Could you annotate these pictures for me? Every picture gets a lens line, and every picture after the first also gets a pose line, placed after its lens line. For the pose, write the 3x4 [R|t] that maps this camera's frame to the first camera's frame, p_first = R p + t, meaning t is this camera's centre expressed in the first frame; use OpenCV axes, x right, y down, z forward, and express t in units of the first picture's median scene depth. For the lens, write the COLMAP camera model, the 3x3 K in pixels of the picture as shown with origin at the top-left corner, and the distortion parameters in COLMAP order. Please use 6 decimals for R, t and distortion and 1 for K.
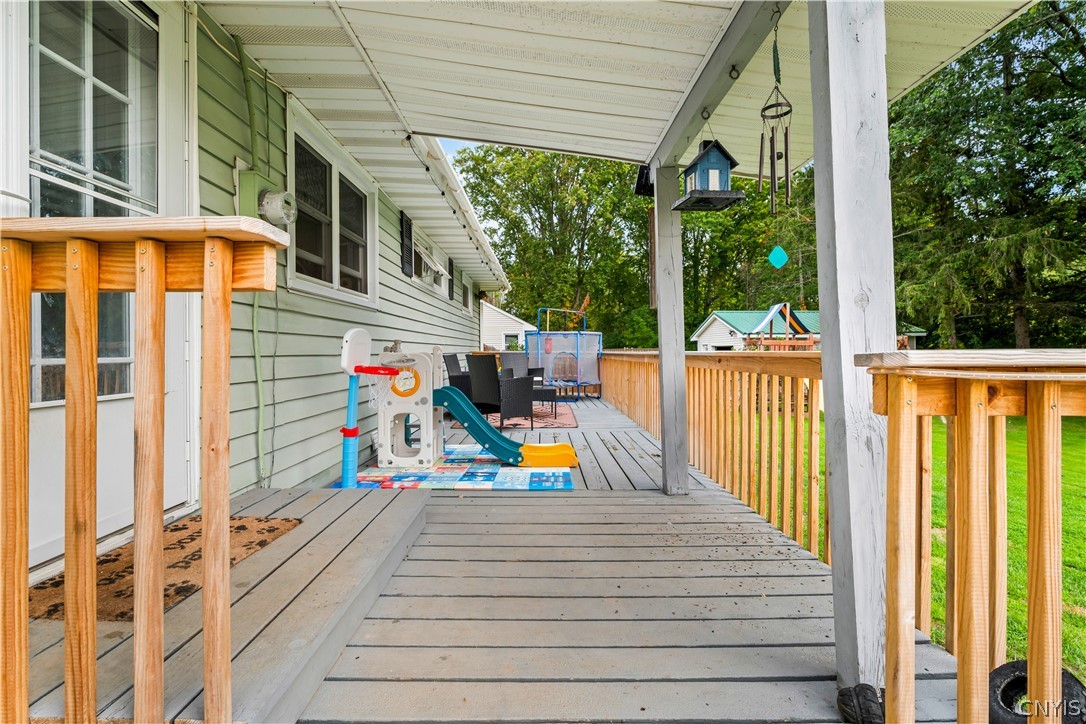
lens RADIAL K [[517.1, 0, 545.9], [0, 517.1, 350.2], [0, 0, 1]] dist [-0.001588, -0.000462]
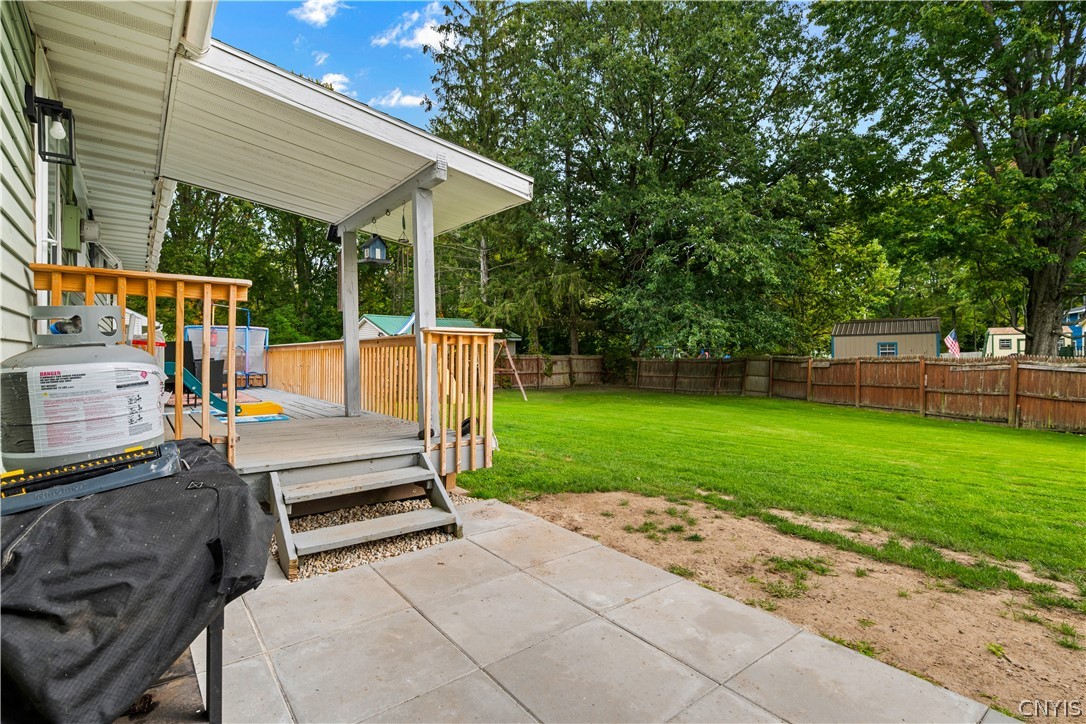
lens RADIAL K [[522.0, 0, 544.3], [0, 522.0, 354.3], [0, 0, 1]] dist [0.000304, 0.000726]
pose [[0.794920, 0.005534, 0.606689, -0.061591], [-0.005916, 0.999982, -0.001370, 0.012258], [-0.606685, -0.002500, 0.794938, -0.160374]]
